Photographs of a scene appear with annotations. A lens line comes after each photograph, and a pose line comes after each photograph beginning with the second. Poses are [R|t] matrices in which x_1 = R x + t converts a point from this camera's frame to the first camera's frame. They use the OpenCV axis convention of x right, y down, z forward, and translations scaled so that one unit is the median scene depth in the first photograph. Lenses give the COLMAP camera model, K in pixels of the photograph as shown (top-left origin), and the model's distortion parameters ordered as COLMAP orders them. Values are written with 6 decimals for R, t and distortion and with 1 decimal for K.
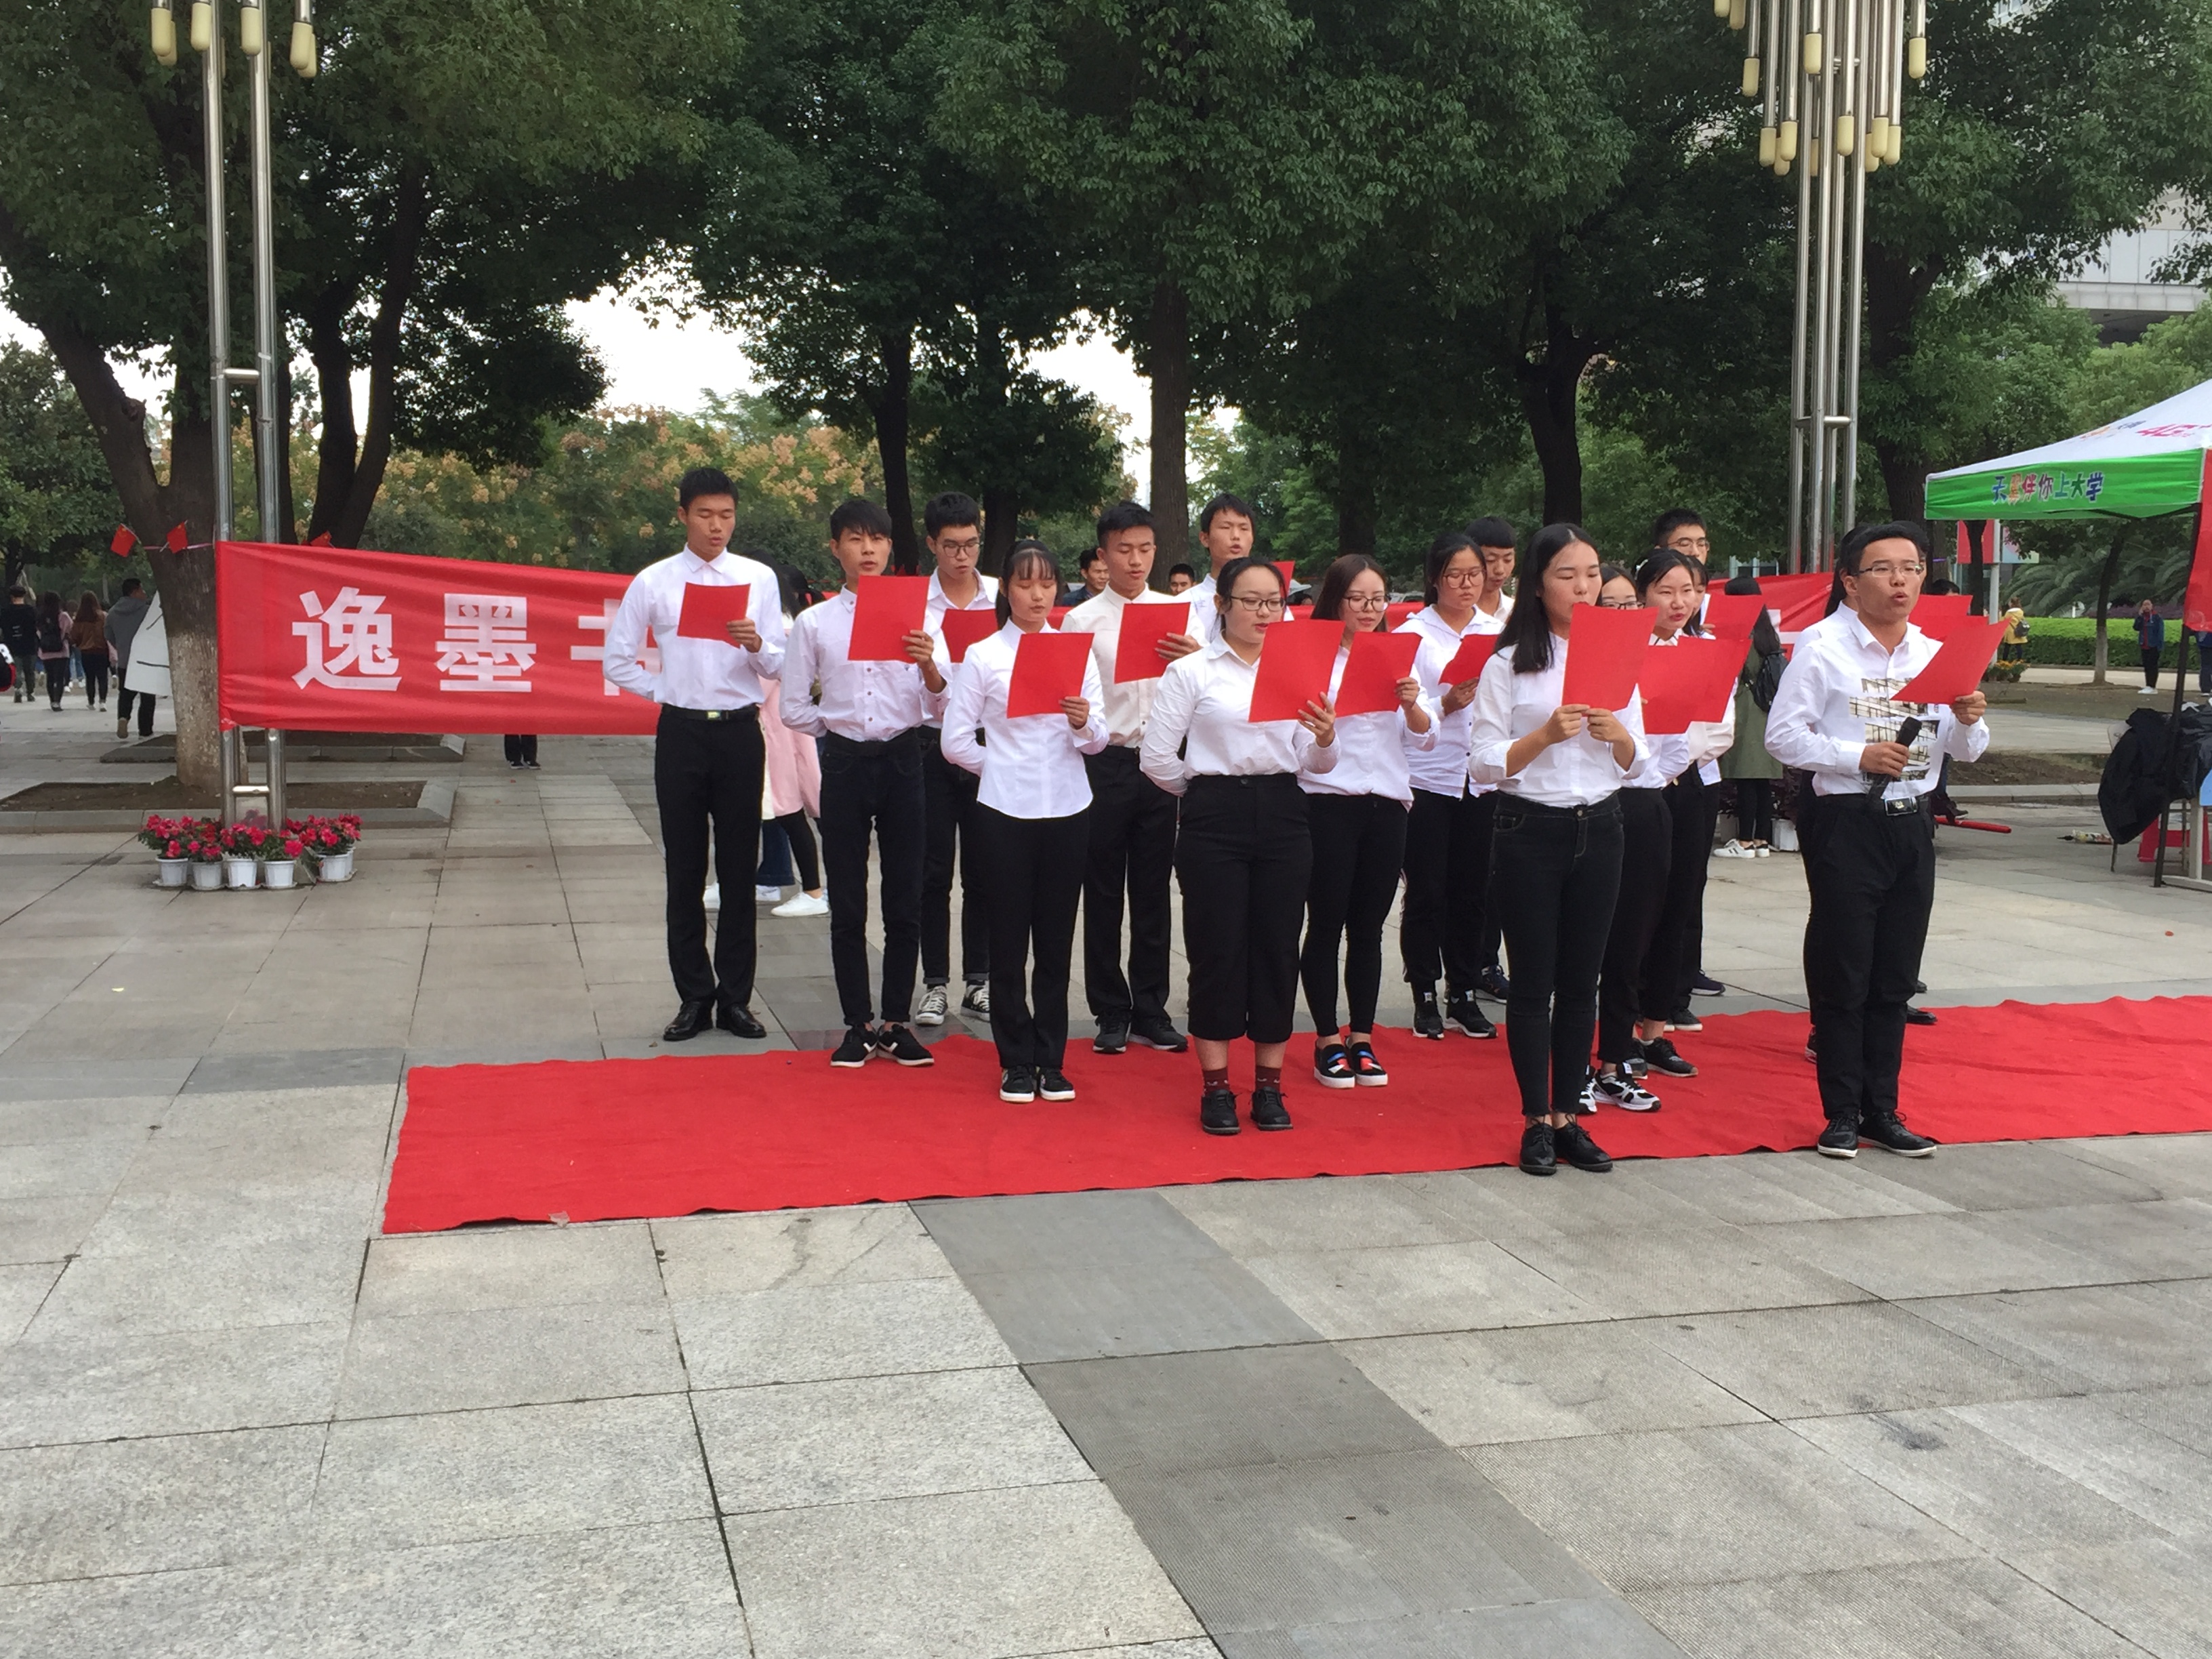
lens RADIAL K [[2315.6, 0, 1105.7], [0, 2315.6, 828.5], [0, 0, 1]] dist [-0.030316, 0.000000]
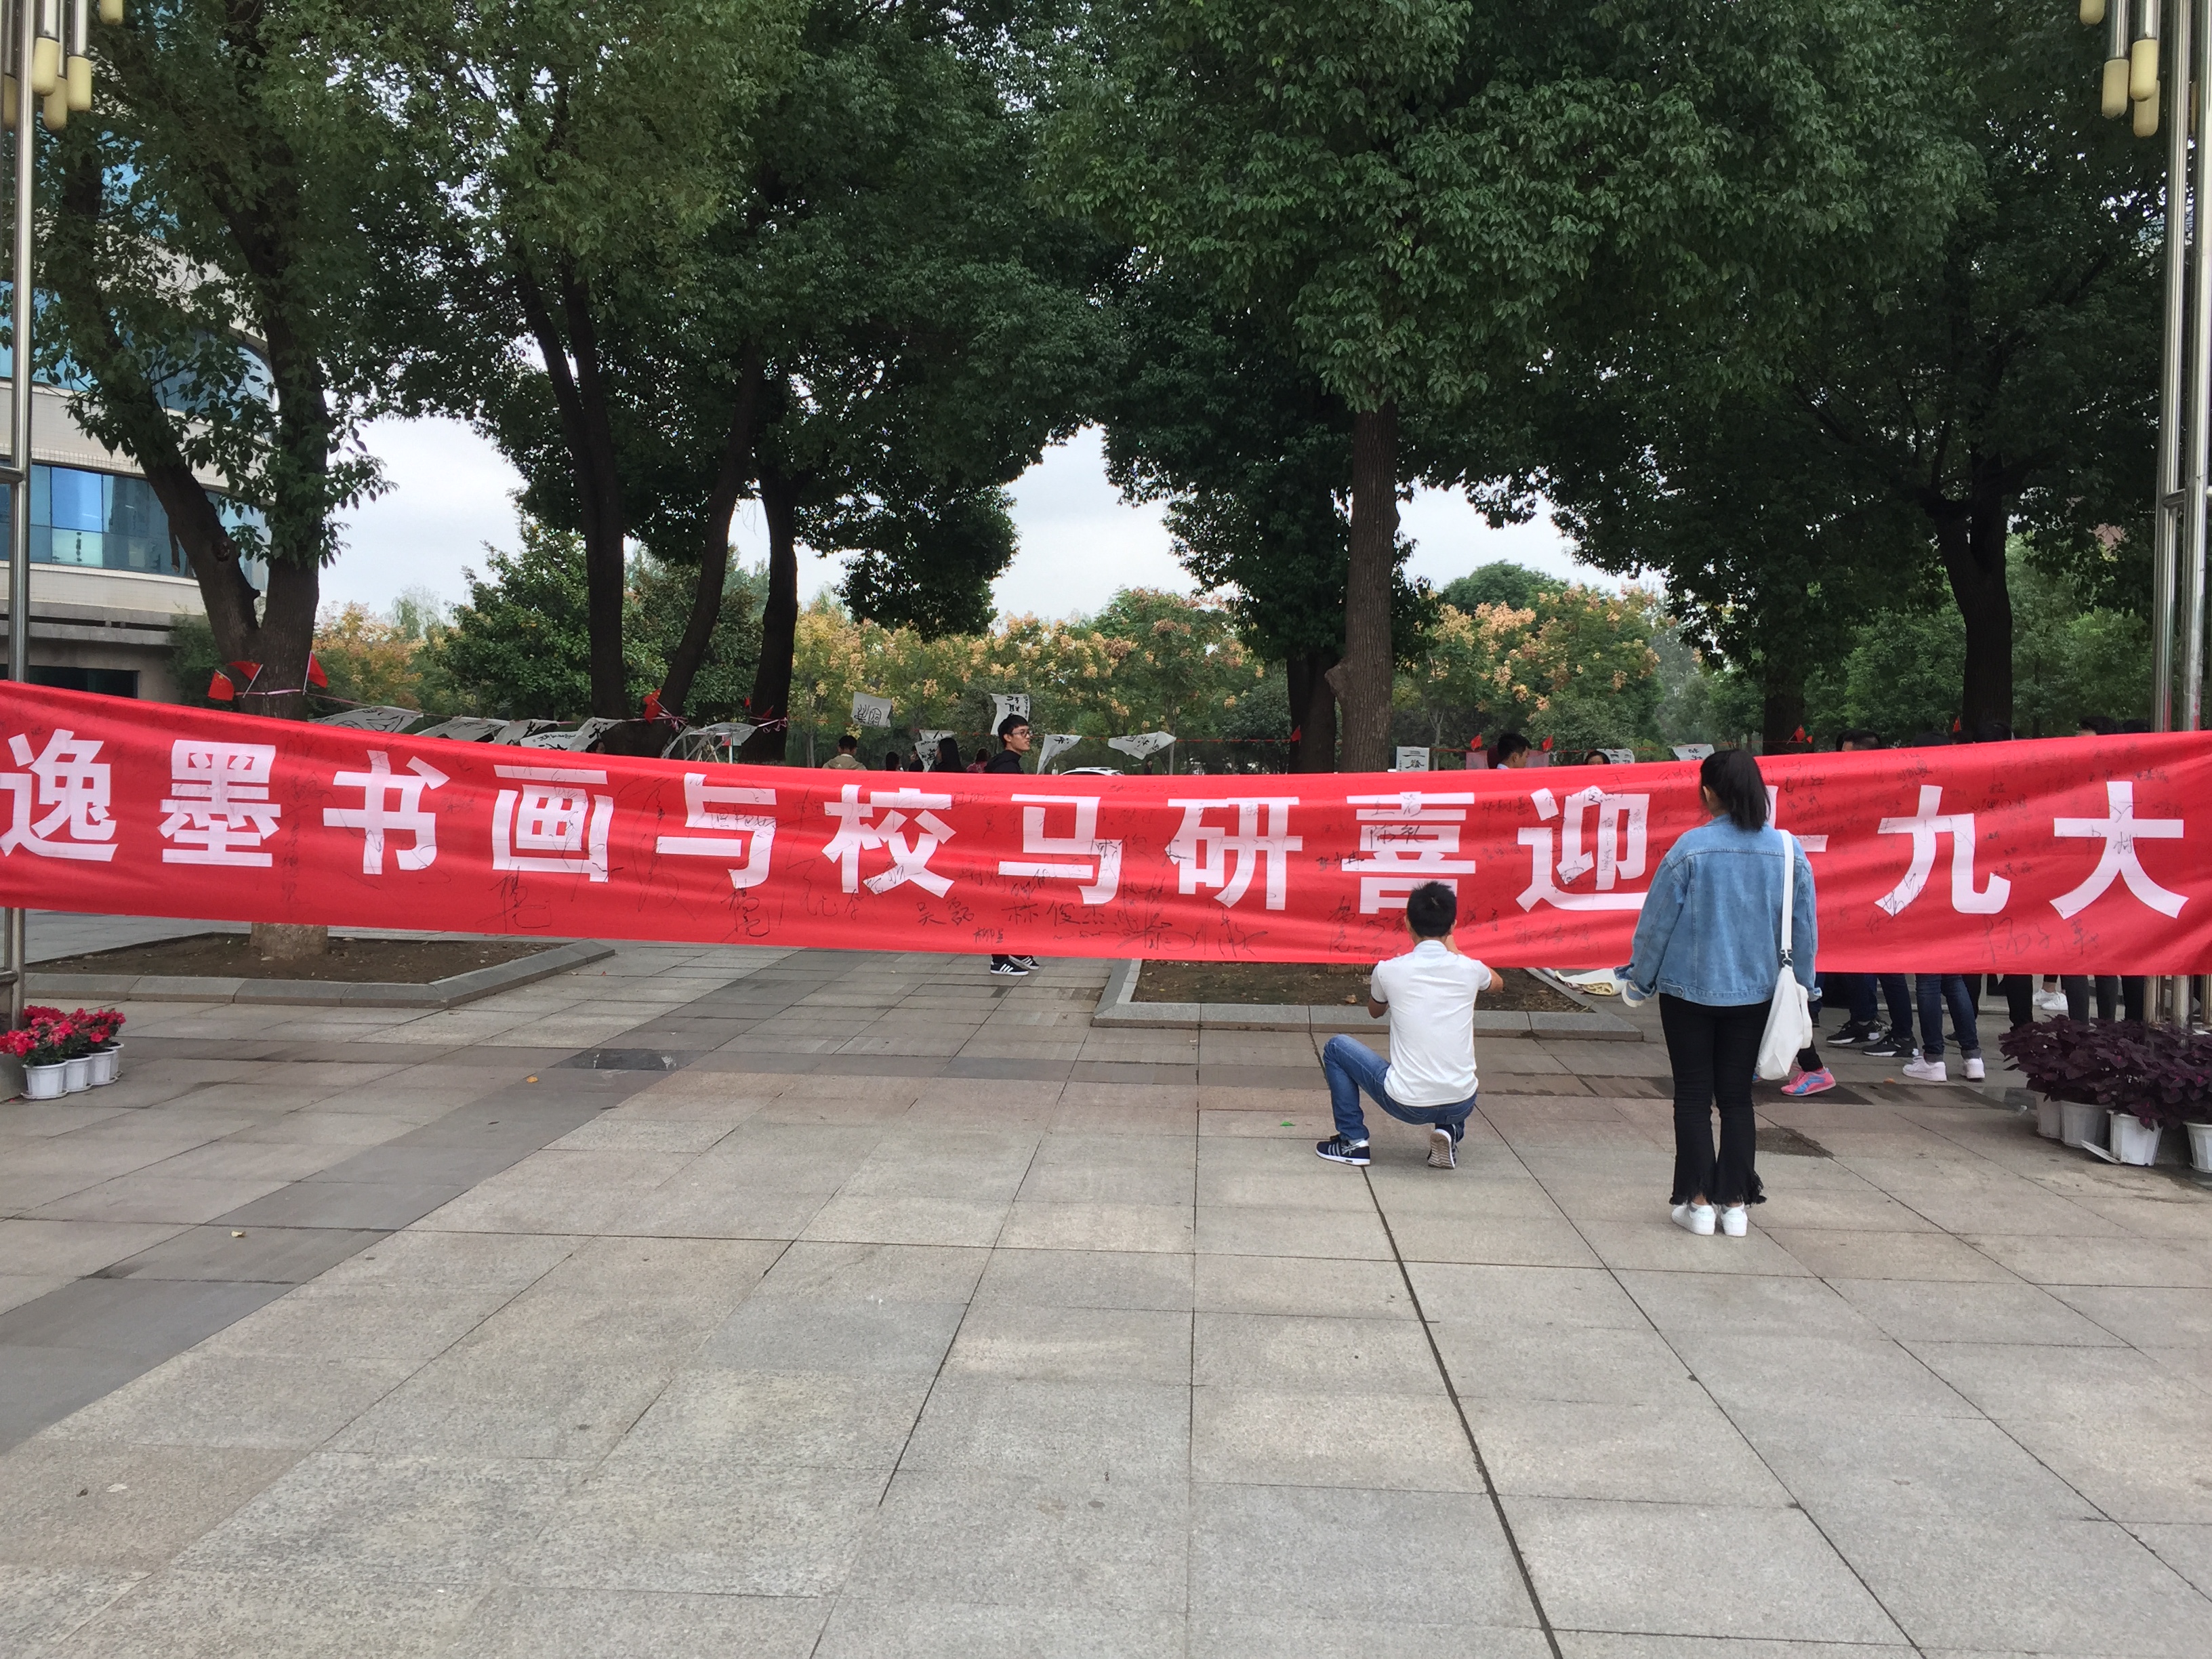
lens RADIAL K [[1882.7, 0, 1102.1], [0, 1882.7, 837.5], [0, 0, 1]] dist [0.039442, -0.063651]
pose [[0.953255, 0.023395, -0.301261, 0.164321], [-0.041035, 0.997785, -0.052359, -0.036990], [0.299368, 0.062274, 0.952103, 0.376092]]
